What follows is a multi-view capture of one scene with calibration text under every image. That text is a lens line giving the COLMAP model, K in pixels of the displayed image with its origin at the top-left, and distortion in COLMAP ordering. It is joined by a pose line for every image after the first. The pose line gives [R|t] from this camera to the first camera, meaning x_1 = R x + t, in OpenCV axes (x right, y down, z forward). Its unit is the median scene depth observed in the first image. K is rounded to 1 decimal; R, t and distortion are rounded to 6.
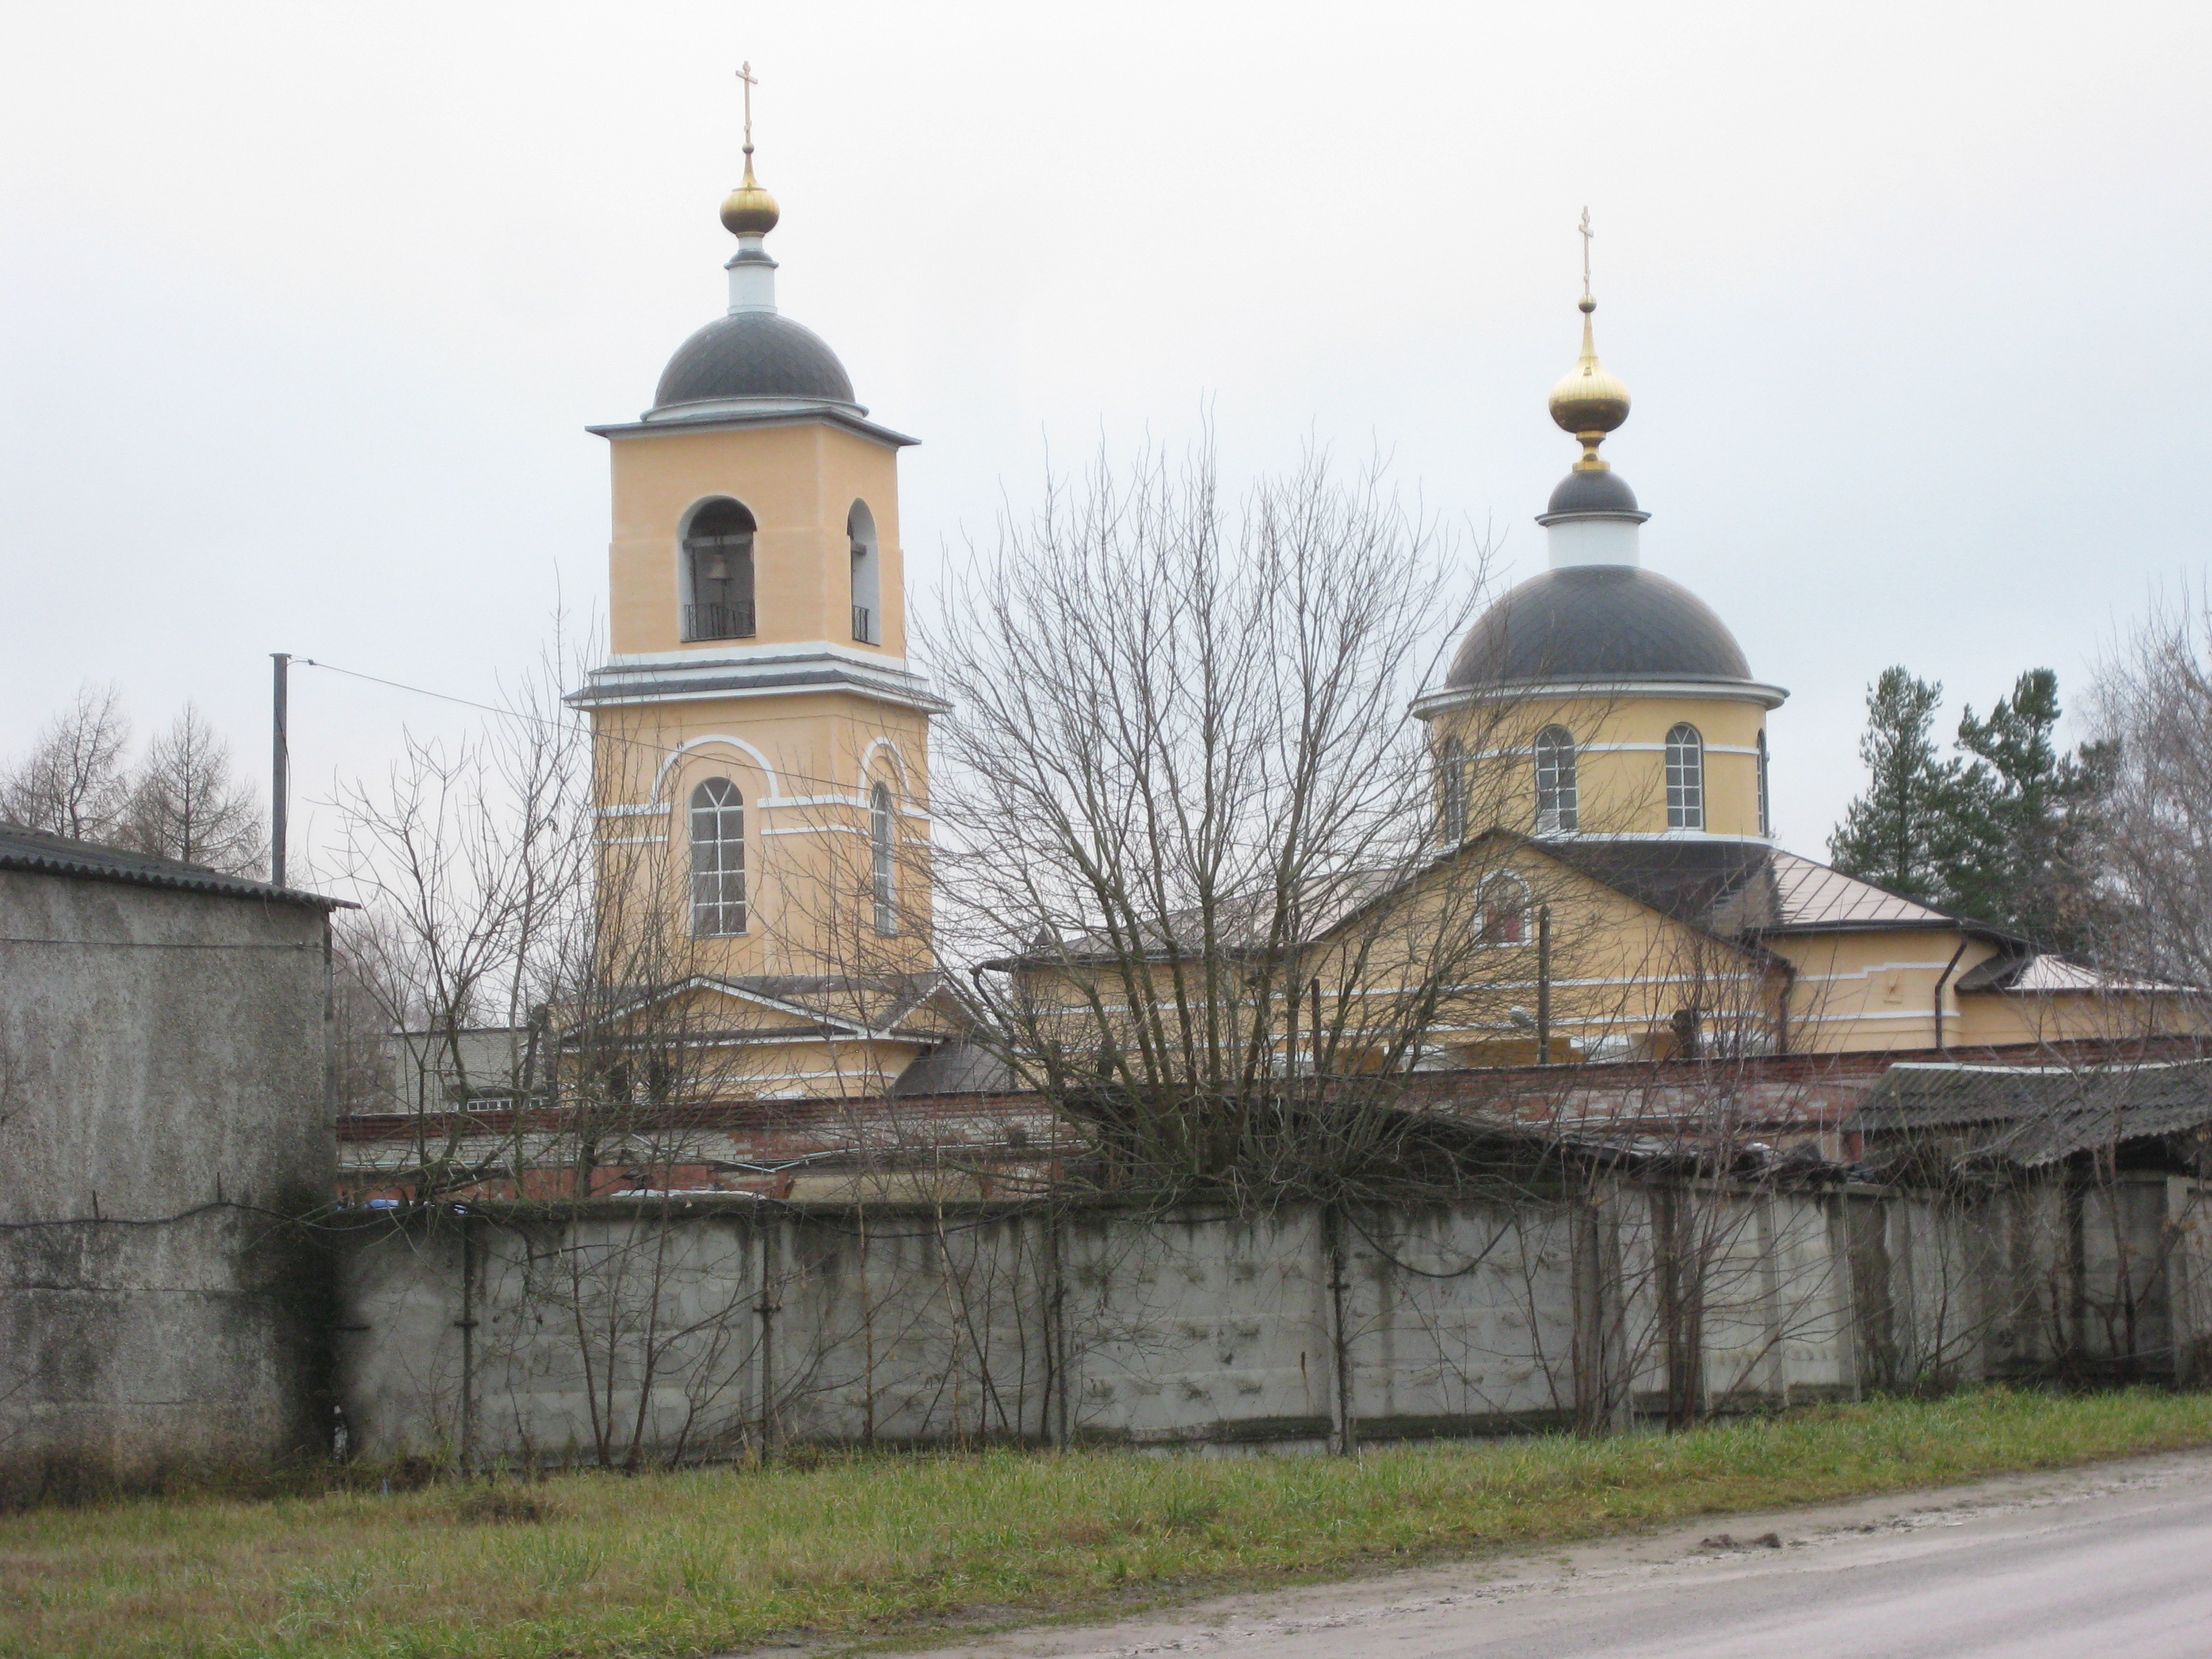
lens RADIAL K [[7381.3, 0, 1101.9], [0, 7381.3, 830.5], [0, 0, 1]] dist [-0.042740, 0.000000]
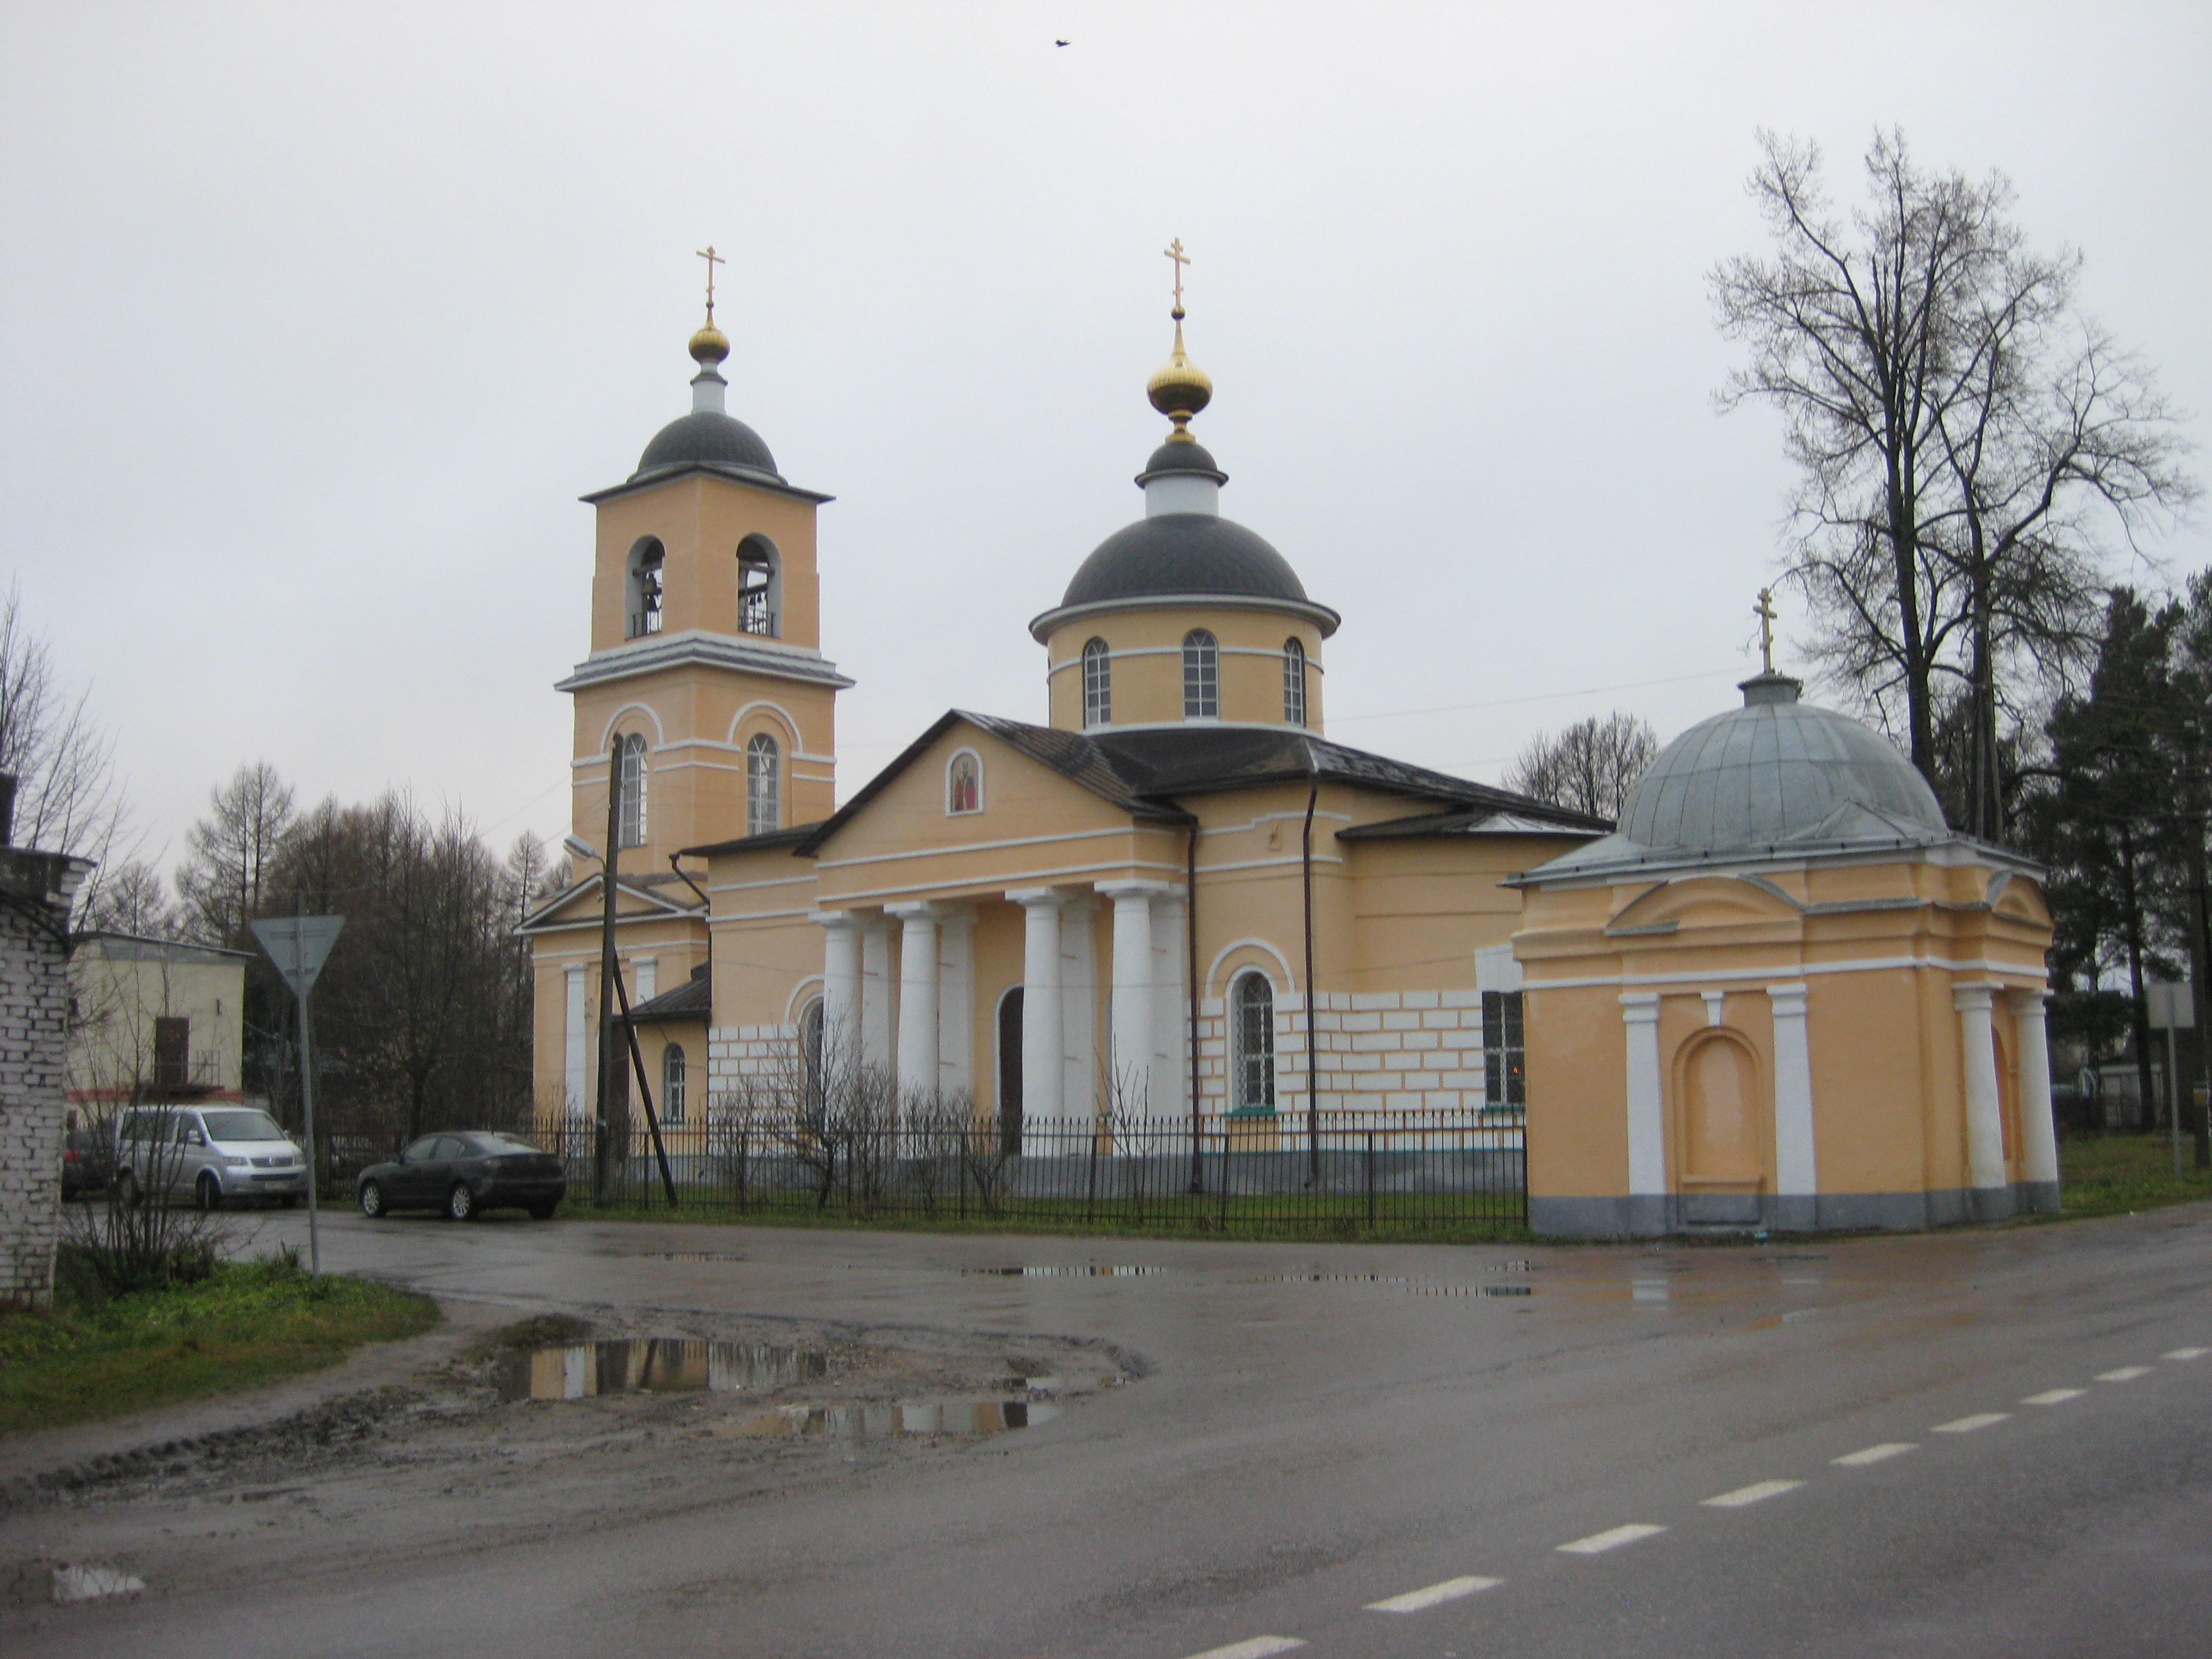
lens RADIAL K [[2463.3, 0, 1132.5], [0, 2463.3, 826.3], [0, 0, 1]] dist [-0.195574, 0.000000]
pose [[0.931757, -0.034762, -0.361414, 0.200907], [0.020421, 0.998848, -0.043425, 0.032313], [0.362508, 0.033081, 0.931394, 0.607098]]
